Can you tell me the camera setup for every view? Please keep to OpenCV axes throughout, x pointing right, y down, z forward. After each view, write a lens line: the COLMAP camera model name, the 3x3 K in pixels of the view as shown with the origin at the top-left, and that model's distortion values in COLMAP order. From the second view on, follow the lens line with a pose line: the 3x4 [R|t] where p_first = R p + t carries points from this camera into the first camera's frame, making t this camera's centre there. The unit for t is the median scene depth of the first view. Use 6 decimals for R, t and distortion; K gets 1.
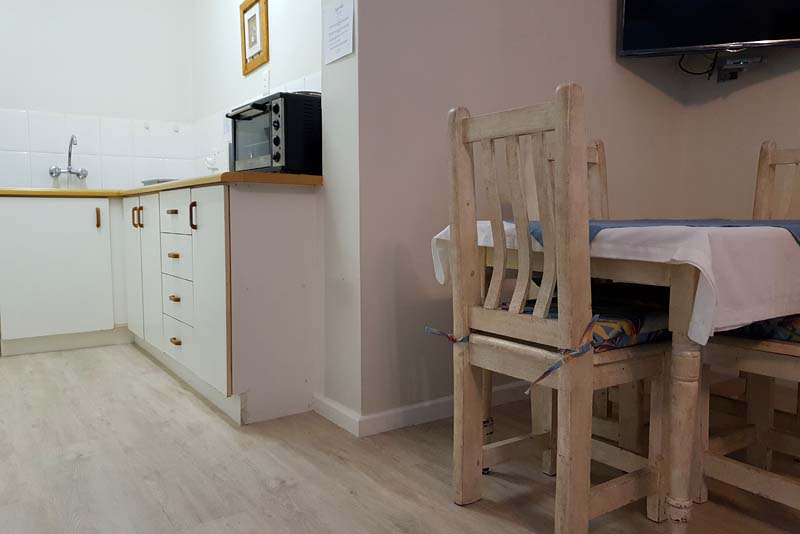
lens RADIAL K [[640.6, 0, 400.0], [0, 640.6, 267.0], [0, 0, 1]] dist [0.002765, 0.000955]
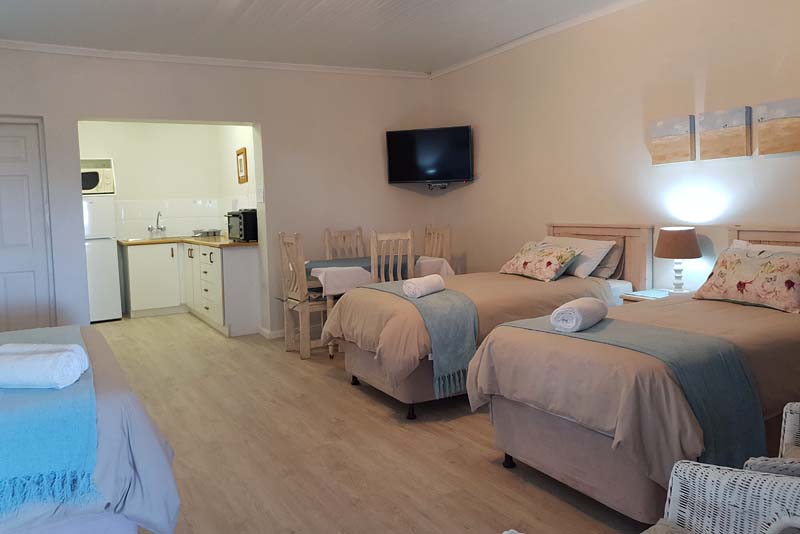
lens RADIAL K [[630.9, 0, 399.2], [0, 630.9, 231.9], [0, 0, 1]] dist [0.000022, -0.001025]
pose [[0.996820, -0.028587, -0.074380, 0.583180], [0.025632, 0.998855, -0.040388, -0.058468], [0.075449, 0.038353, 0.996412, -1.379260]]
